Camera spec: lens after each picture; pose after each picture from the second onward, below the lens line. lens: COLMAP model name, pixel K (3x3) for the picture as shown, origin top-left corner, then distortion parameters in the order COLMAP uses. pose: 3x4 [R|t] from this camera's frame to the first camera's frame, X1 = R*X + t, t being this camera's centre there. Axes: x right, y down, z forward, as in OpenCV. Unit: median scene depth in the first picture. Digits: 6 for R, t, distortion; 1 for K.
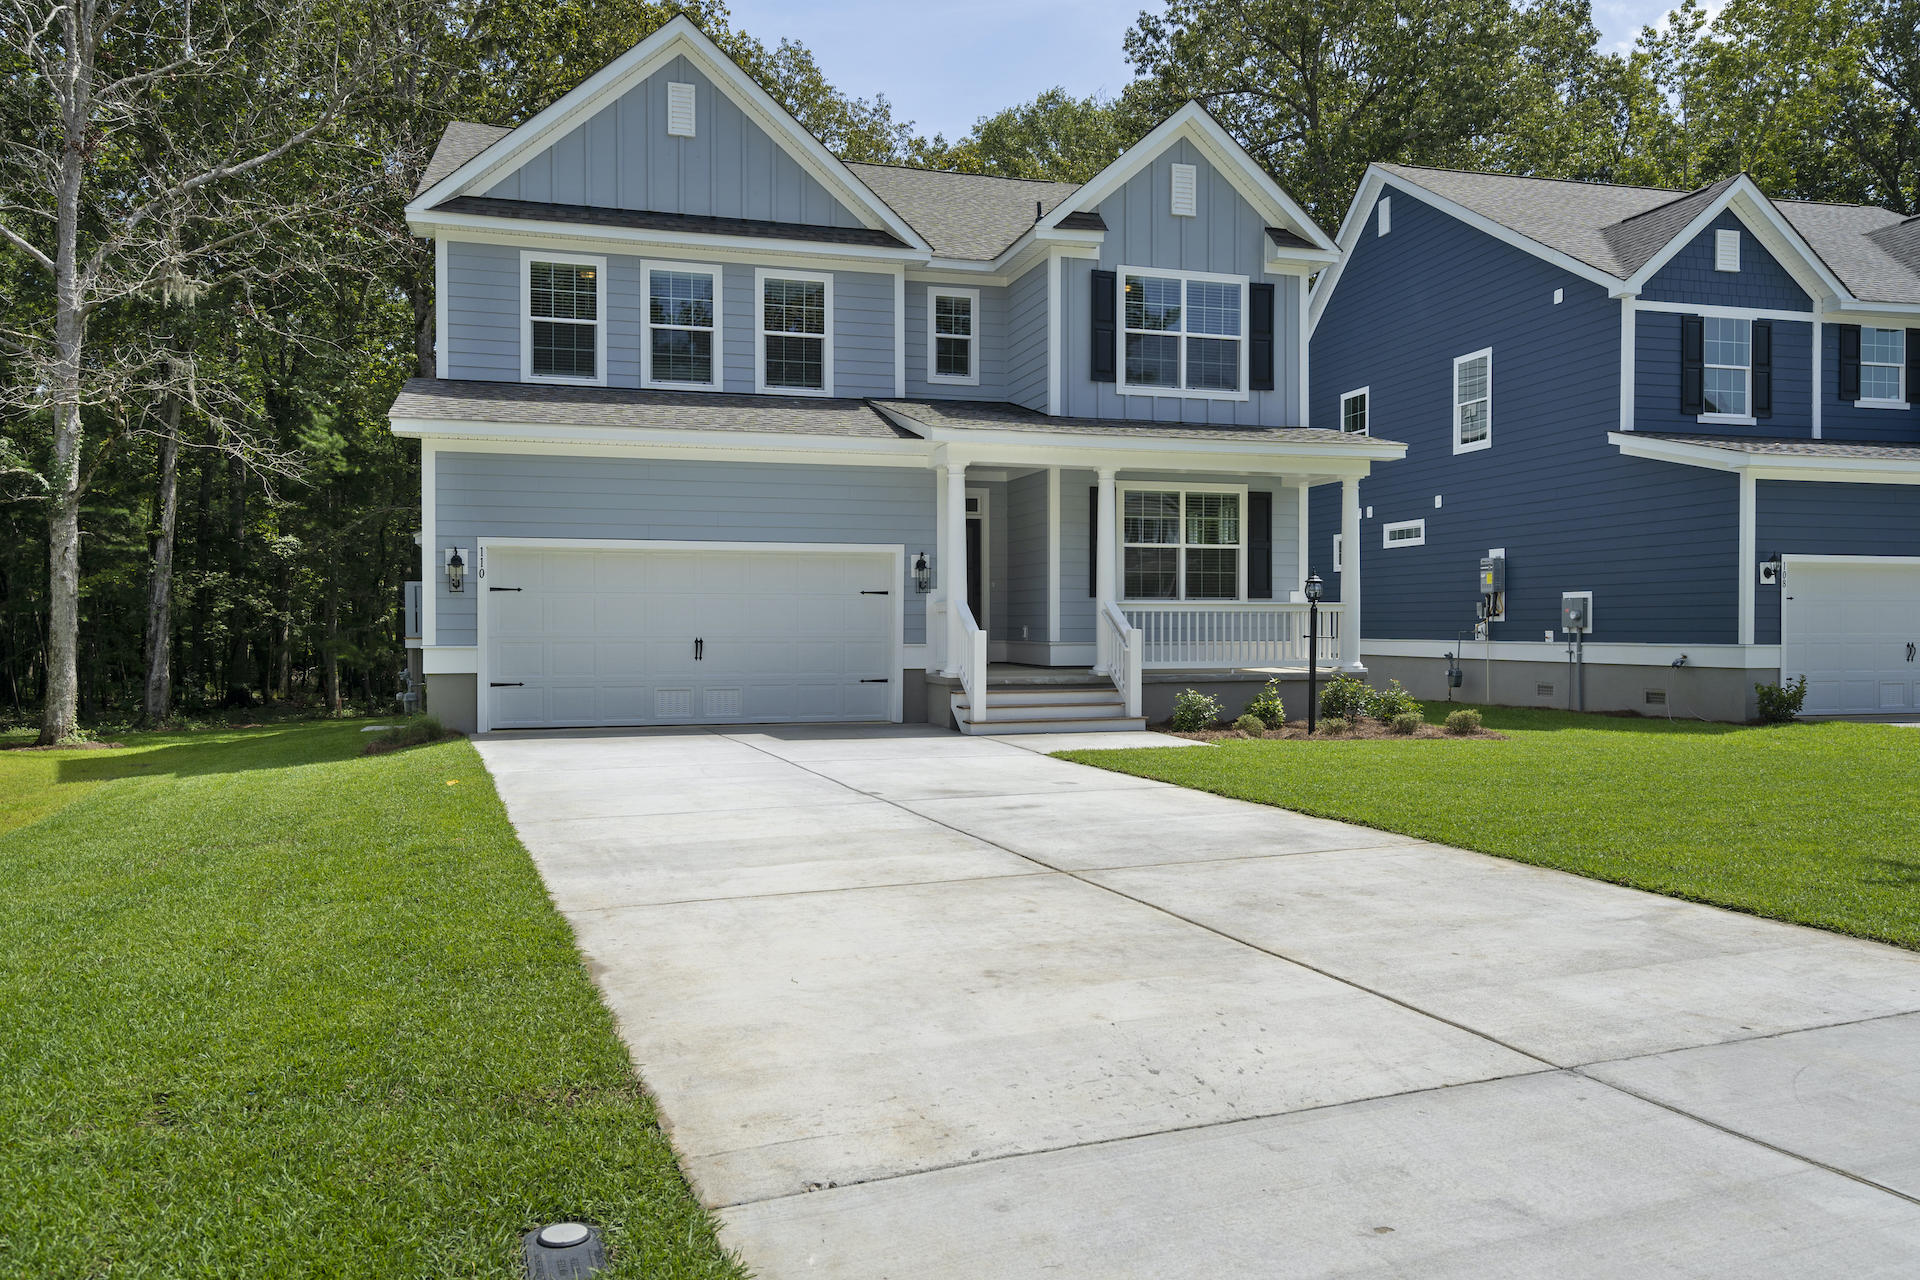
lens RADIAL K [[1335.6, 0, 965.3], [0, 1335.6, 639.9], [0, 0, 1]] dist [0.002050, 0.005501]
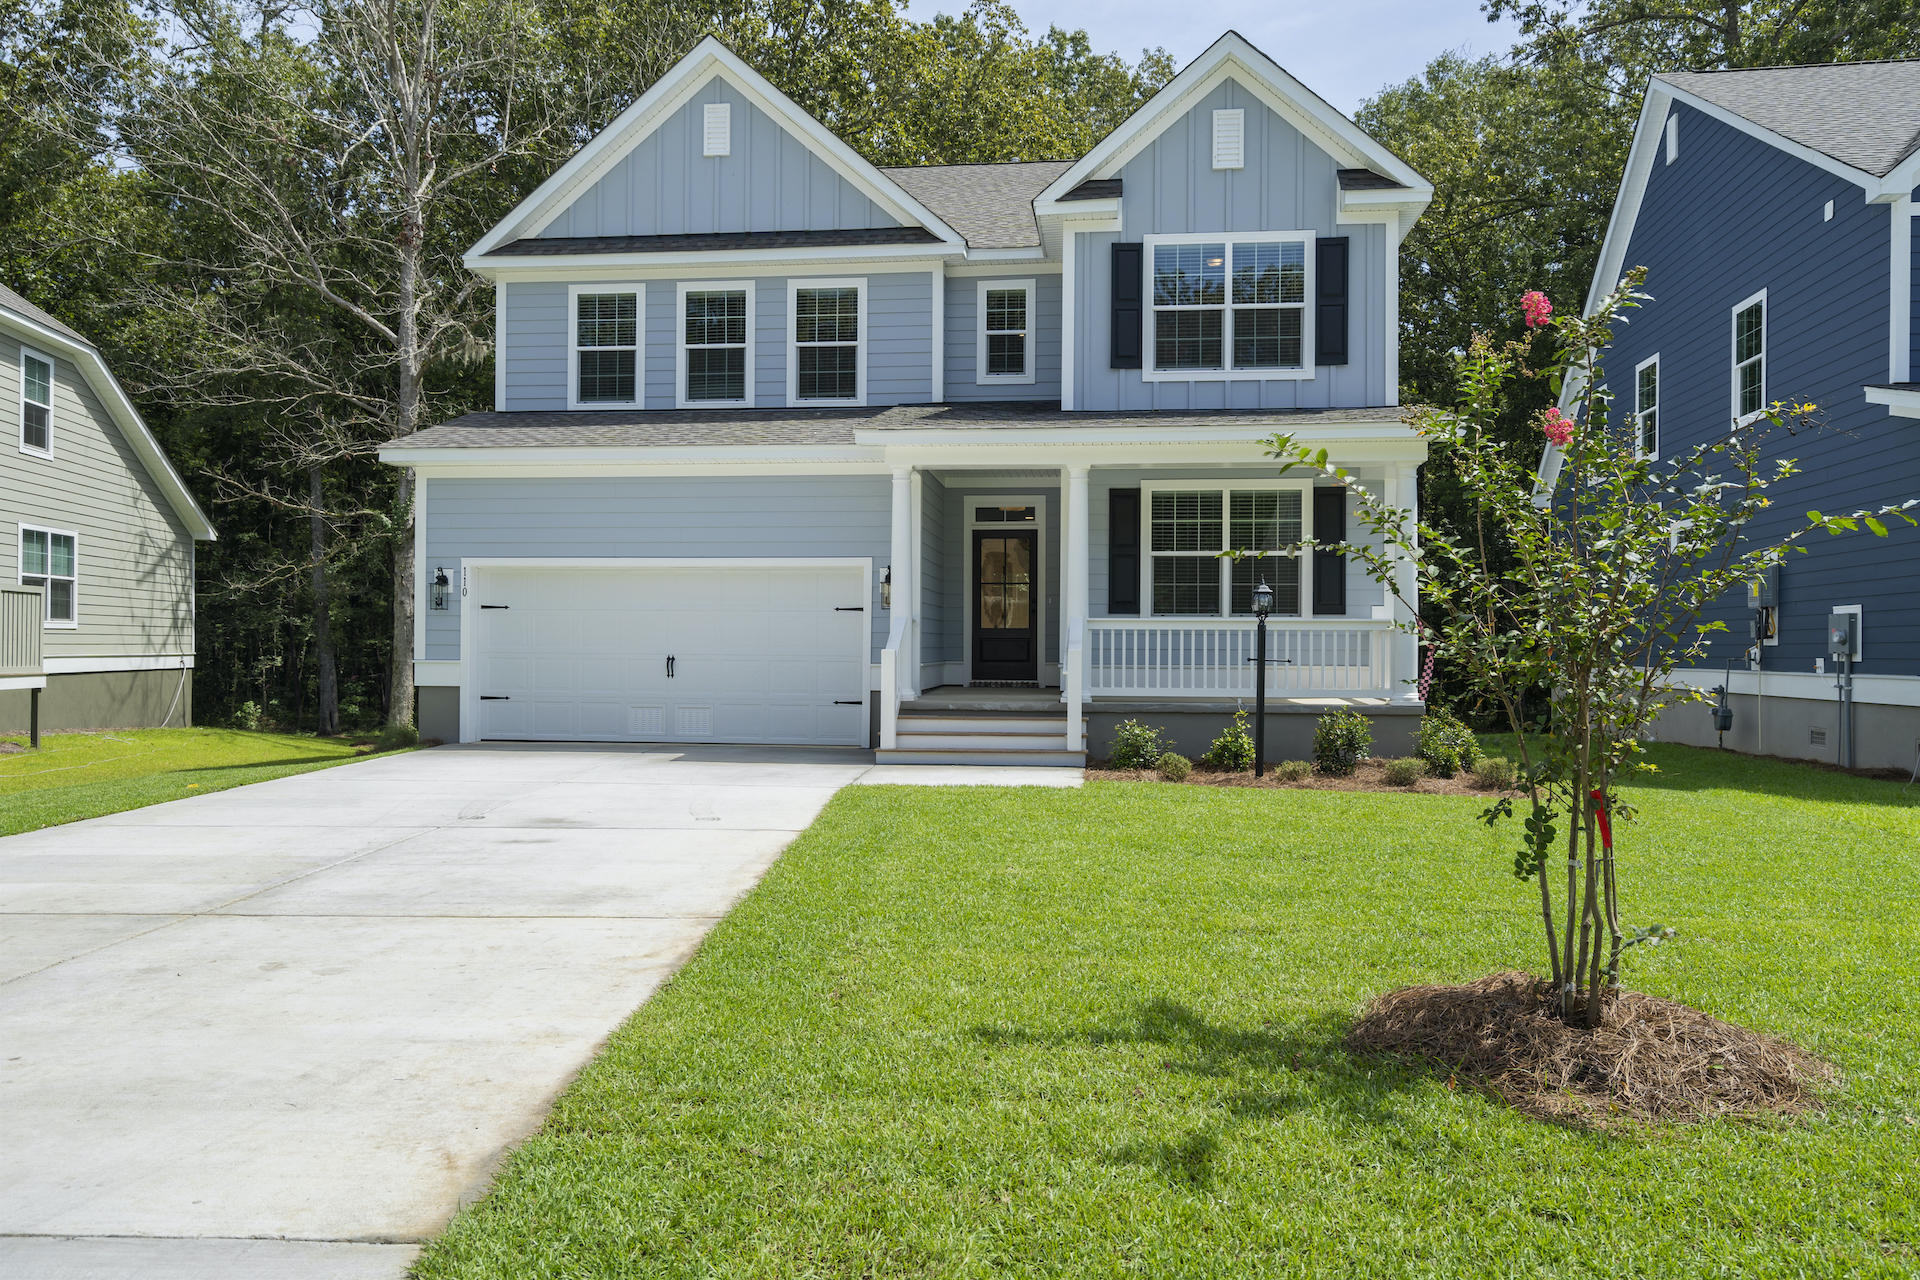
lens RADIAL K [[1335.6, 0, 960.0], [0, 1335.6, 642.5], [0, 0, 1]] dist [0.002050, 0.005501]
pose [[0.921747, 0.005056, -0.387759, 0.338608], [-0.011197, 0.999845, -0.013580, 0.000054], [0.387631, 0.016859, 0.921661, 0.148141]]
